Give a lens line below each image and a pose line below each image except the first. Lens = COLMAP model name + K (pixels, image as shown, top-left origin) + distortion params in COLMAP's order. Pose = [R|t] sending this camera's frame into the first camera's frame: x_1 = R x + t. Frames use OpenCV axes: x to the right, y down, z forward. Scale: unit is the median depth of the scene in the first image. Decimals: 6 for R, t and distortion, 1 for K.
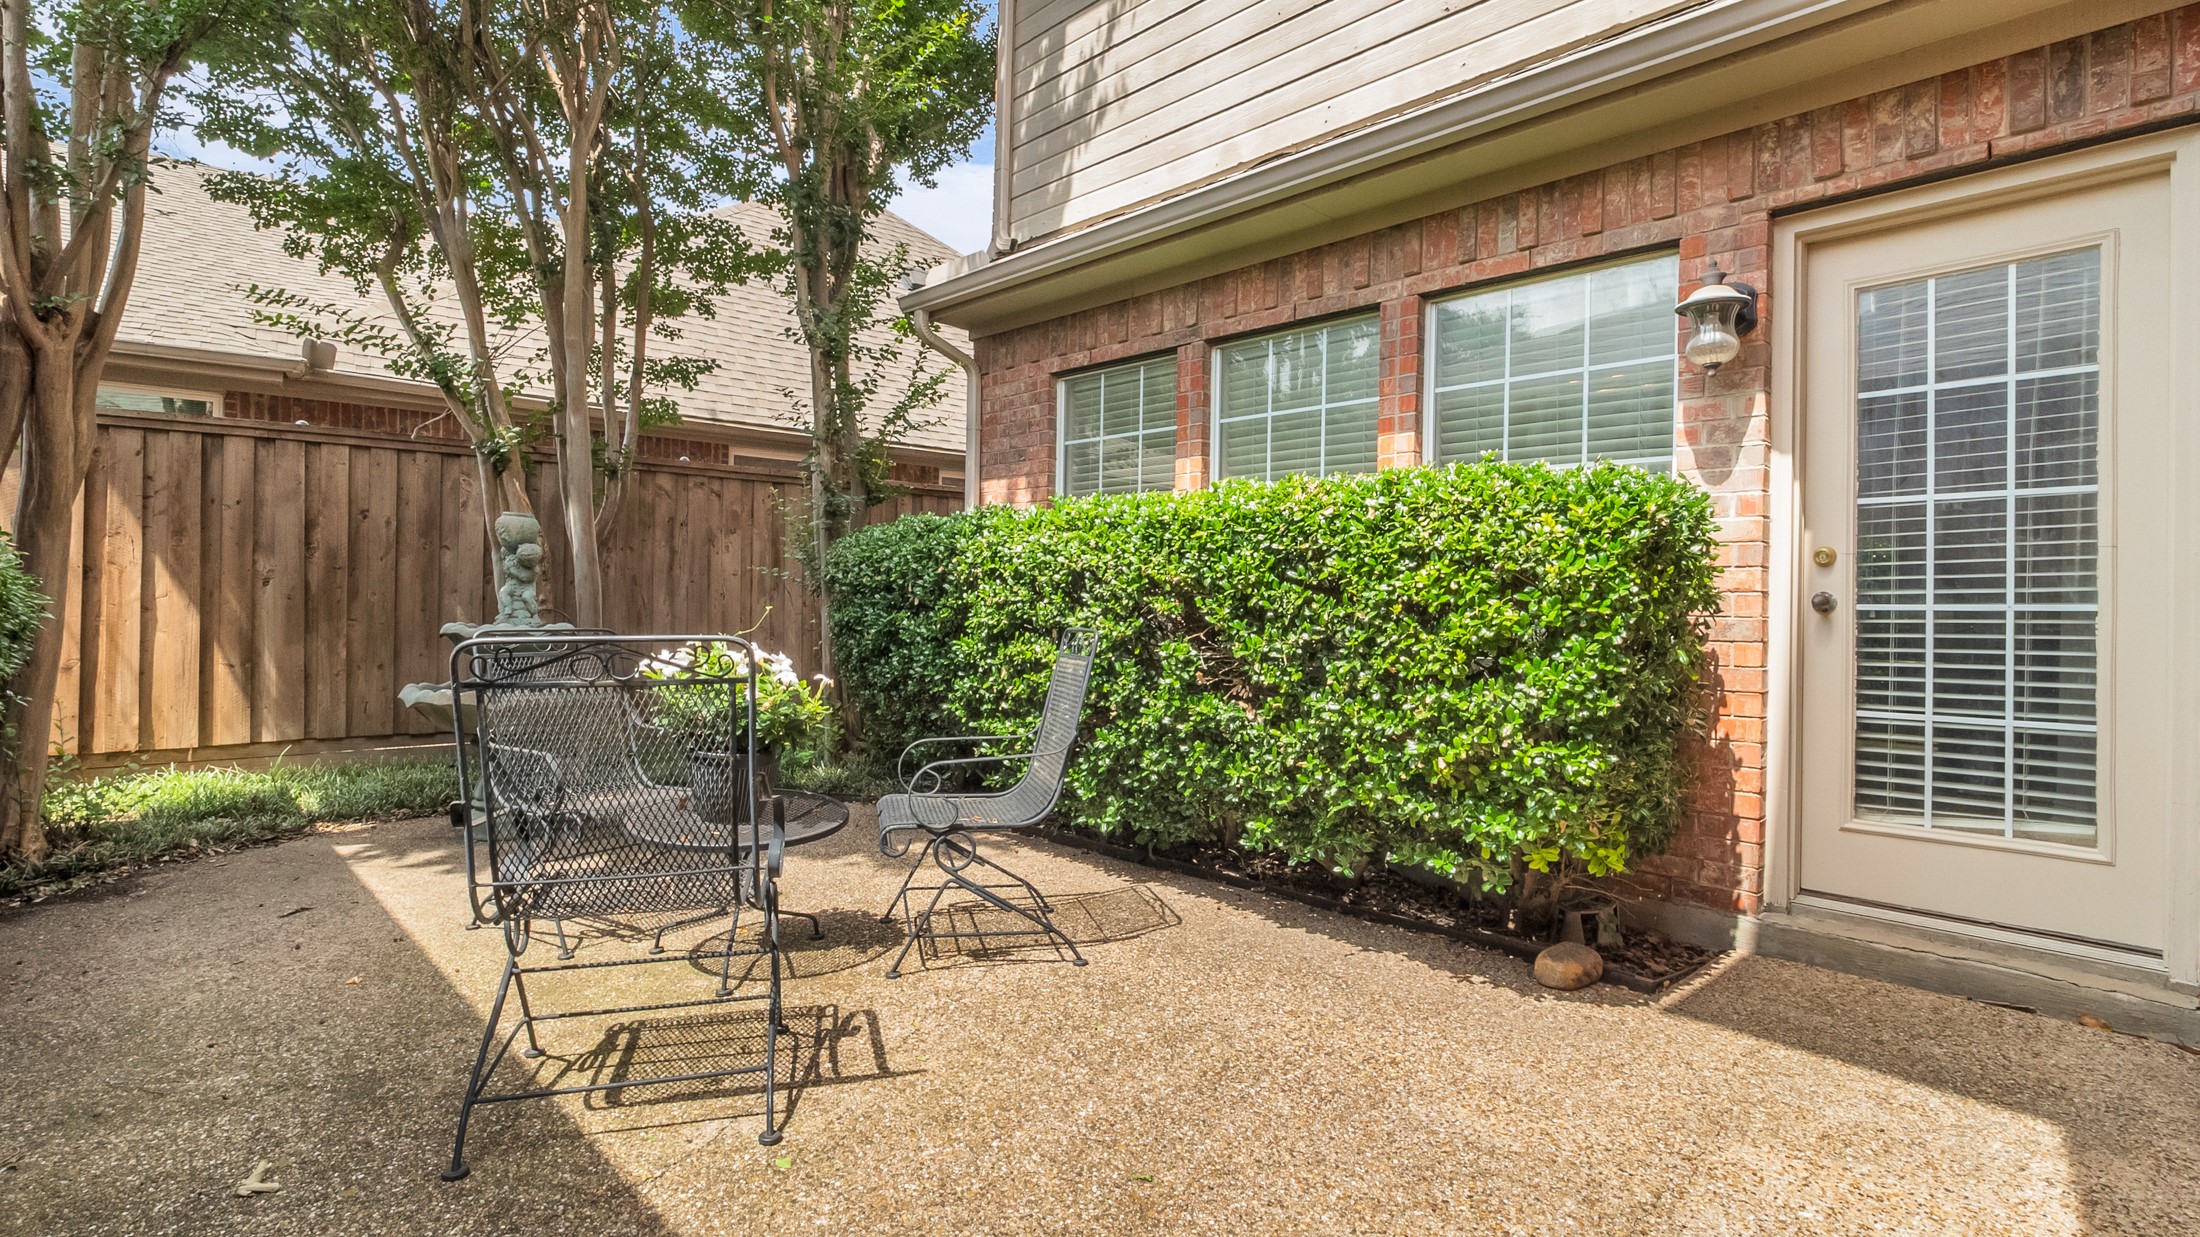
lens RADIAL K [[1034.6, 0, 1101.9], [0, 1034.6, 604.4], [0, 0, 1]] dist [-0.000485, 0.000118]
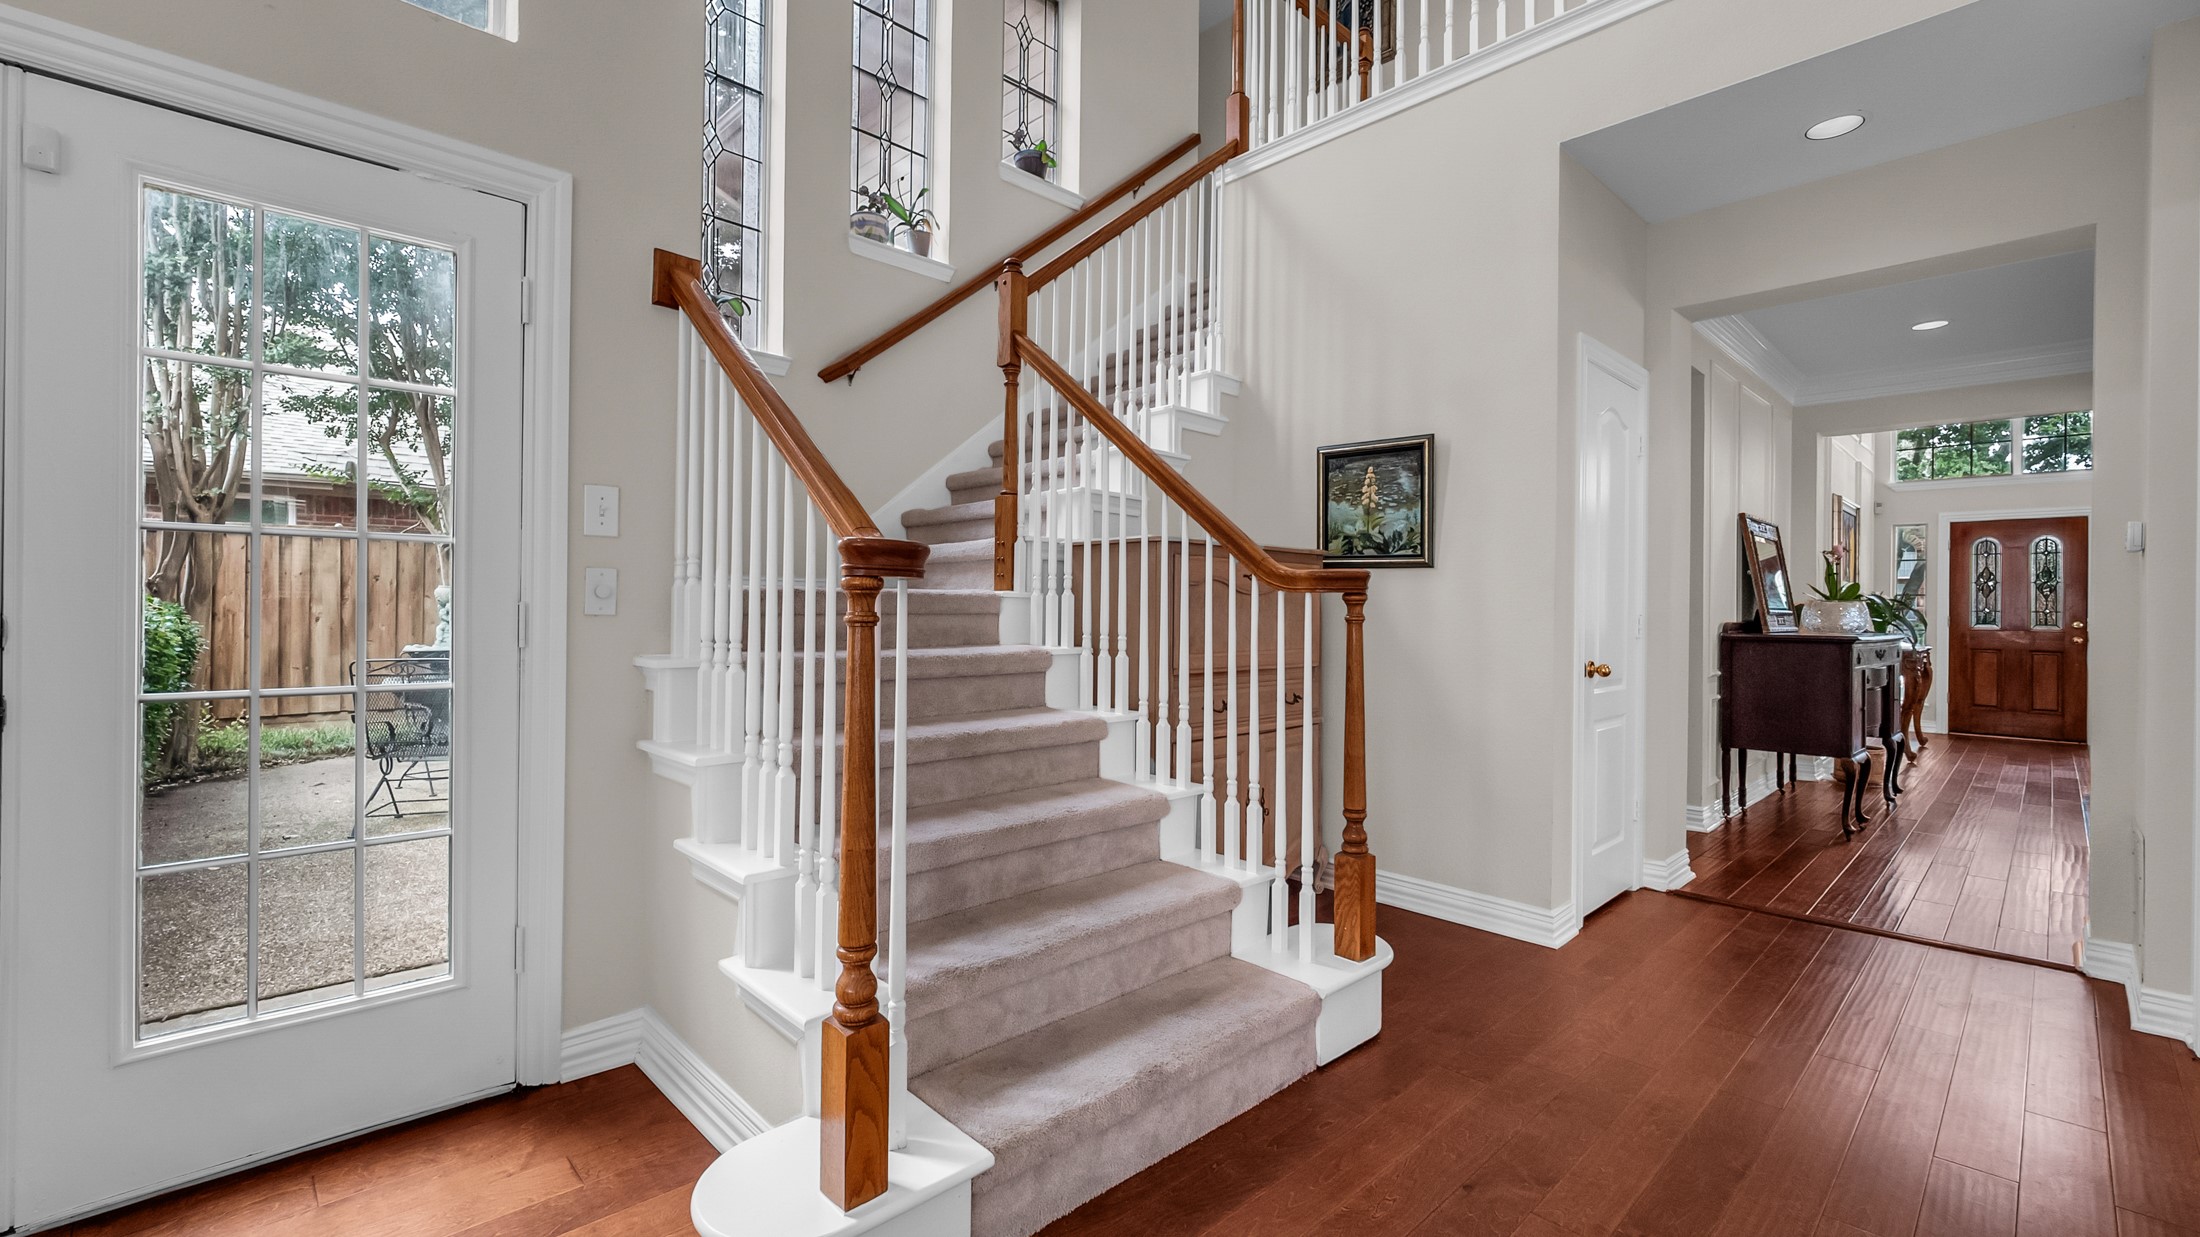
lens RADIAL K [[918.3, 0, 1098.2], [0, 918.3, 604.6], [0, 0, 1]] dist [0.002256, -0.001577]
pose [[0.999980, -0.004217, 0.004705, 0.497595], [0.004235, 0.999984, -0.003872, -0.036335], [-0.004689, 0.003892, 0.999981, -0.549737]]
